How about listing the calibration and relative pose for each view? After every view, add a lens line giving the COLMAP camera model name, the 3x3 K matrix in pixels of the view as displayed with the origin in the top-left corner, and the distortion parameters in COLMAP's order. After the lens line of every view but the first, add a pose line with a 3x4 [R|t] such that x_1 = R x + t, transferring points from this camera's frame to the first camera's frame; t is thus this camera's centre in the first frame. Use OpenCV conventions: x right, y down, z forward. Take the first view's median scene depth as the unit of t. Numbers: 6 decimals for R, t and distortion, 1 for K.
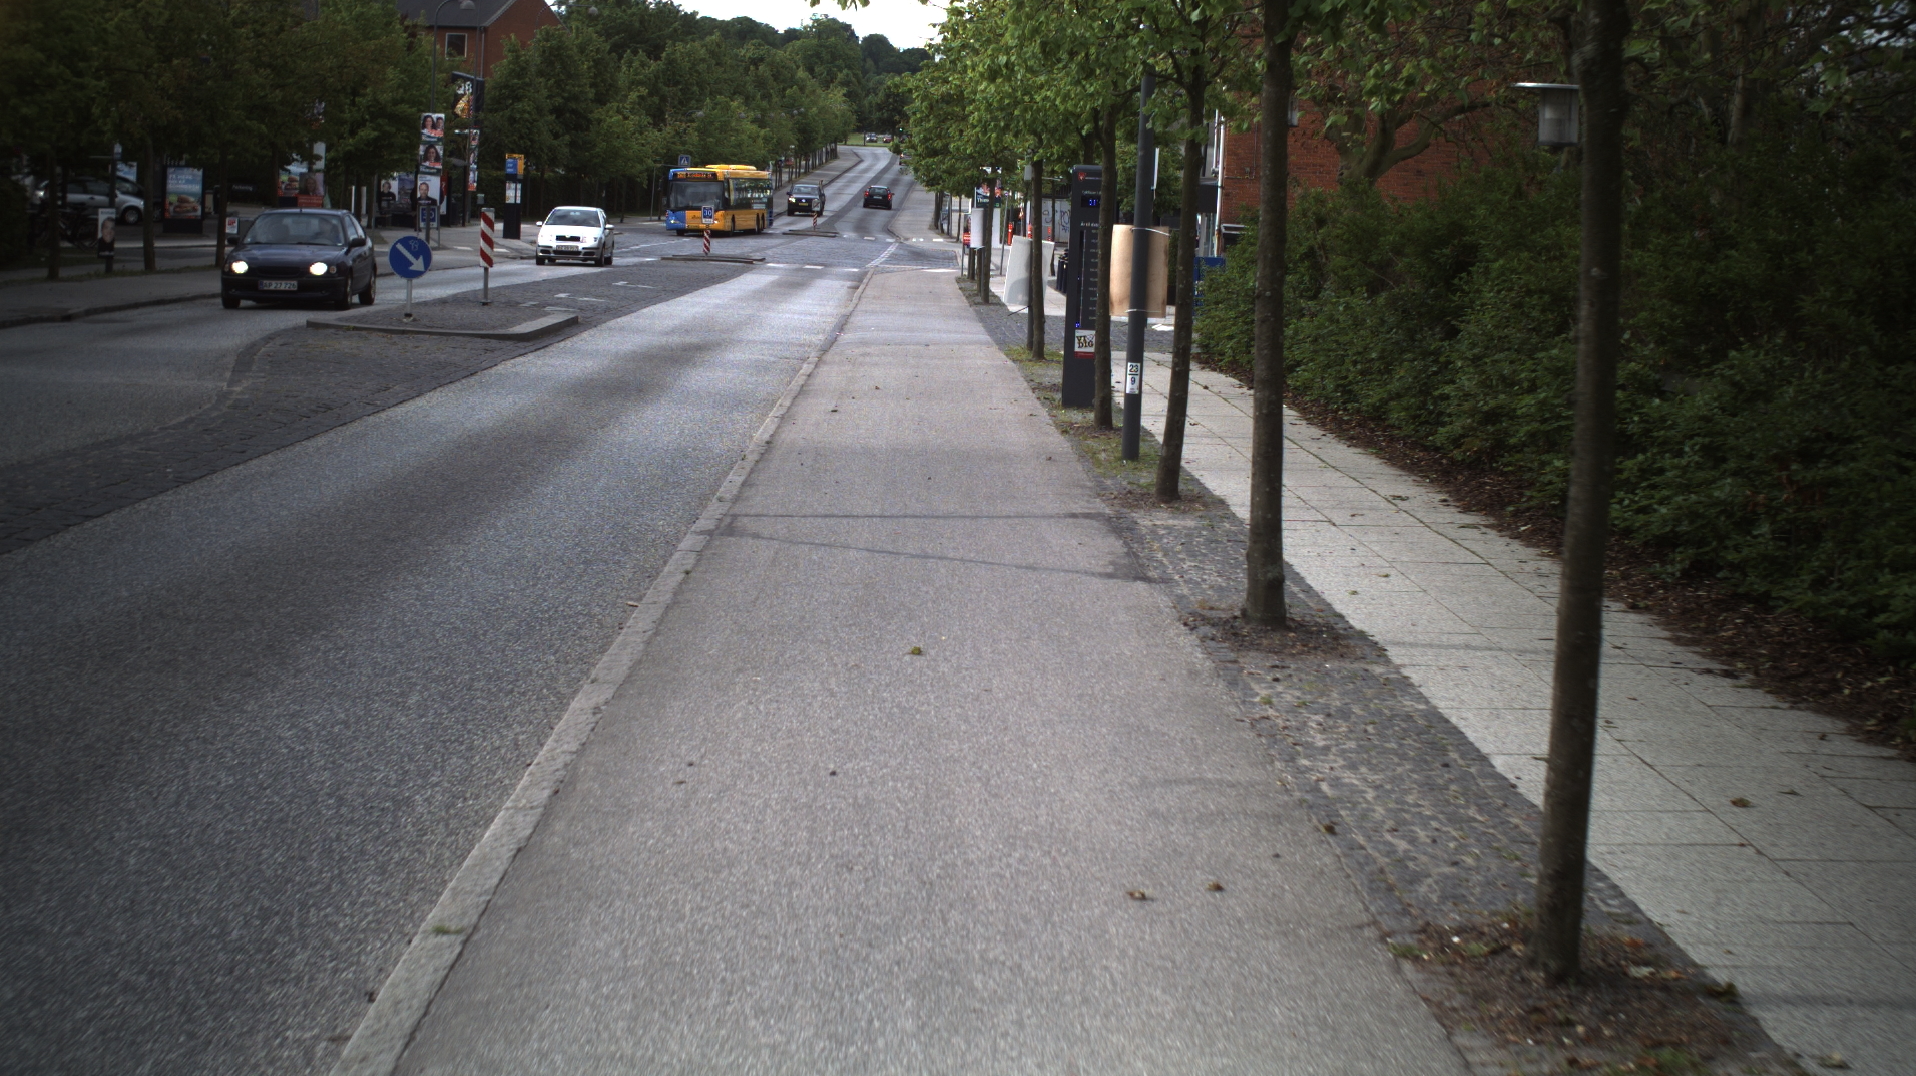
lens RADIAL K [[3230.9, 0, 958.0], [0, 3230.9, 538.0], [0, 0, 1]] dist [-0.313322, 0.571920]
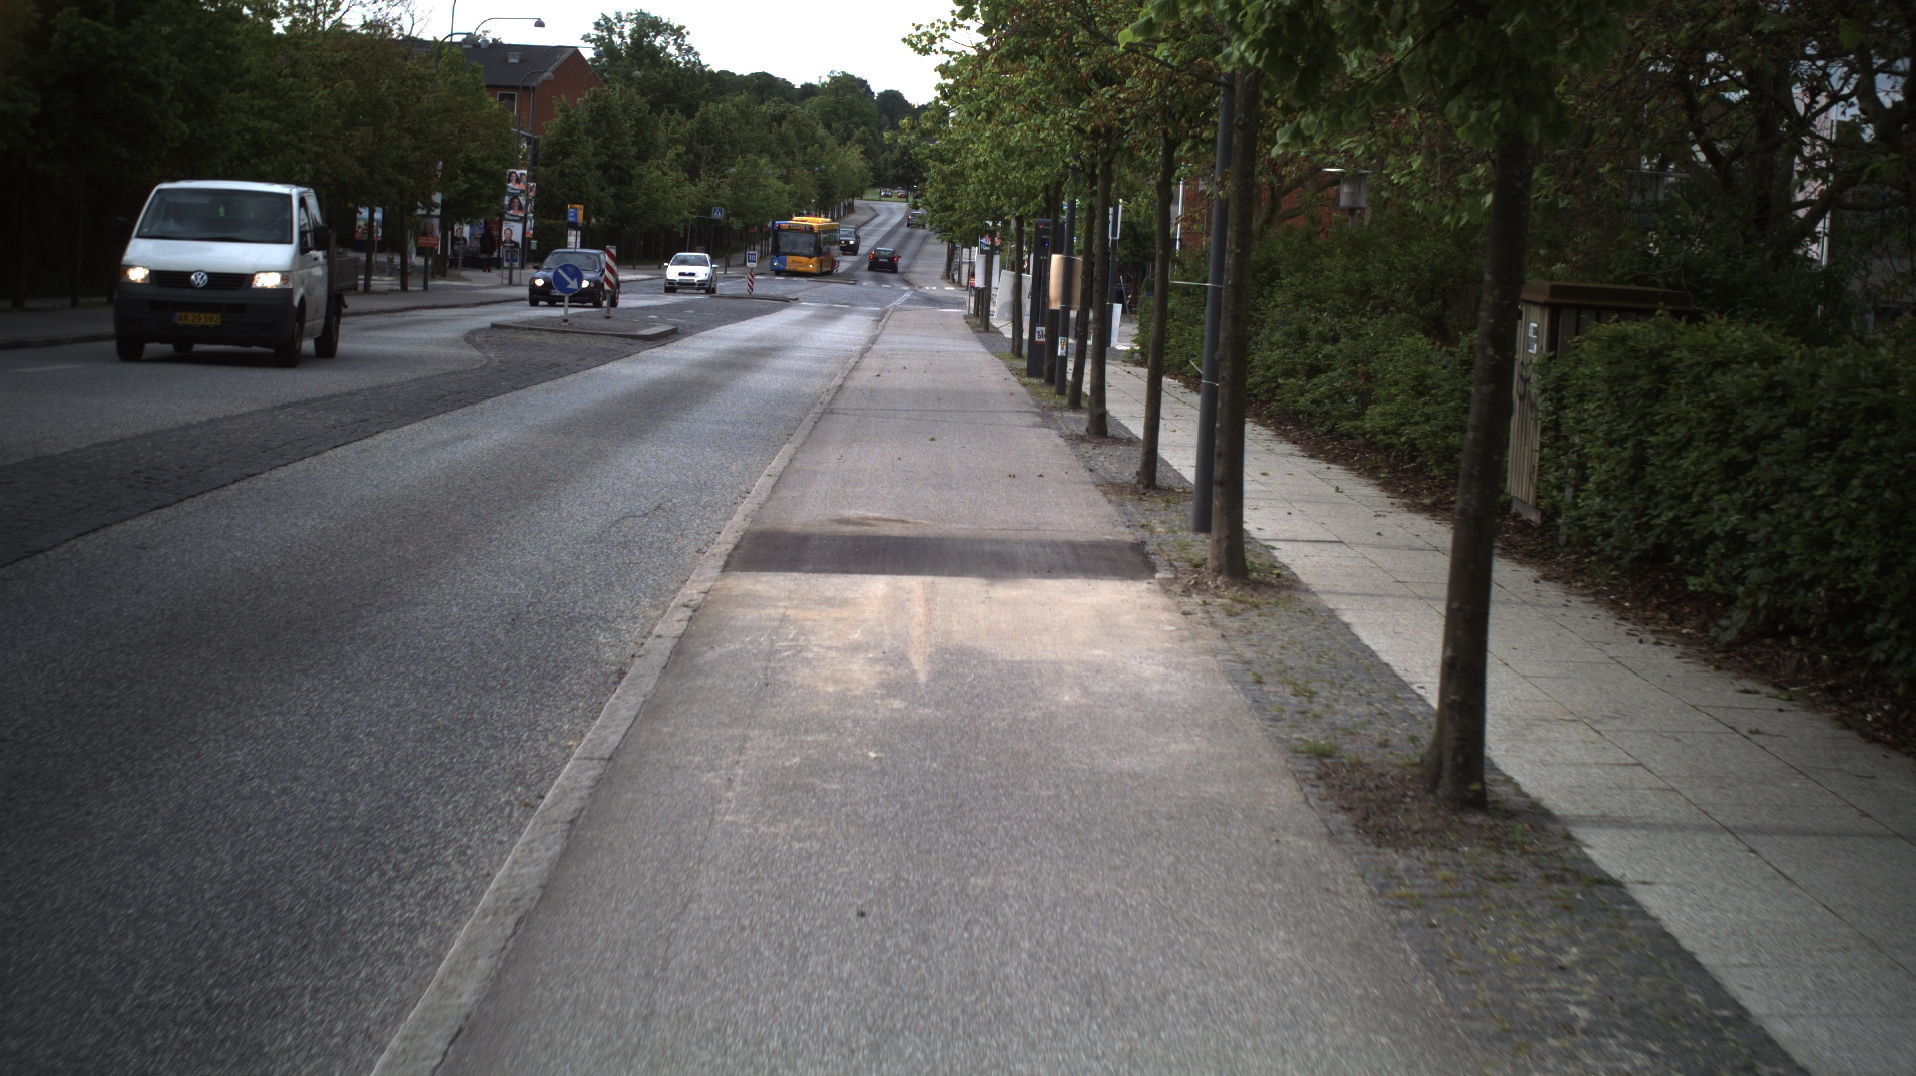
lens RADIAL K [[3230.9, 0, 958.0], [0, 3230.9, 538.0], [0, 0, 1]] dist [-0.313322, 0.571920]
pose [[0.999920, 0.012327, -0.002869, 0.002406], [-0.012375, 0.999776, -0.017147, 0.028820], [0.002657, 0.017181, 0.999849, -0.243606]]
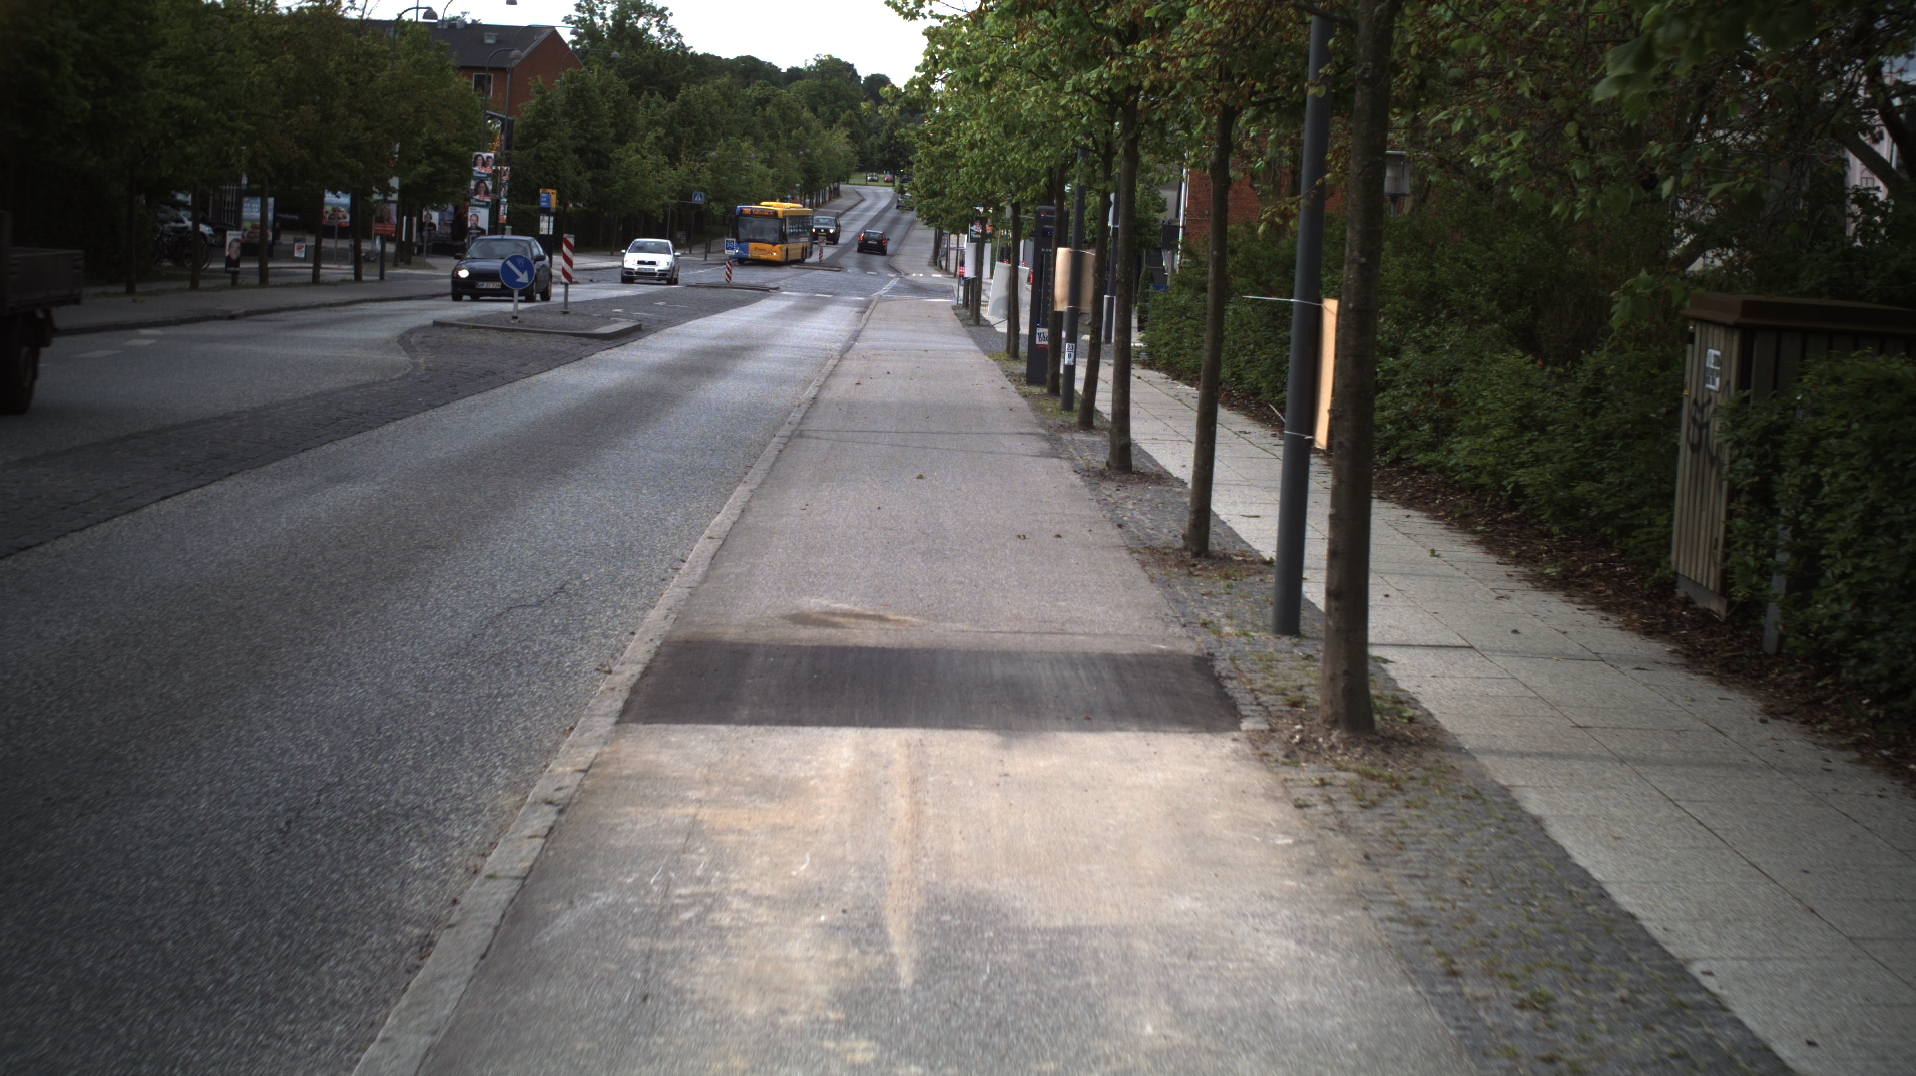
lens RADIAL K [[3230.9, 0, 958.0], [0, 3230.9, 538.0], [0, 0, 1]] dist [-0.313322, 0.571920]
pose [[0.999916, 0.012867, 0.001376, 0.001295], [-0.012849, 0.999841, -0.012381, 0.018833], [-0.001535, 0.012363, 0.999922, -0.162442]]
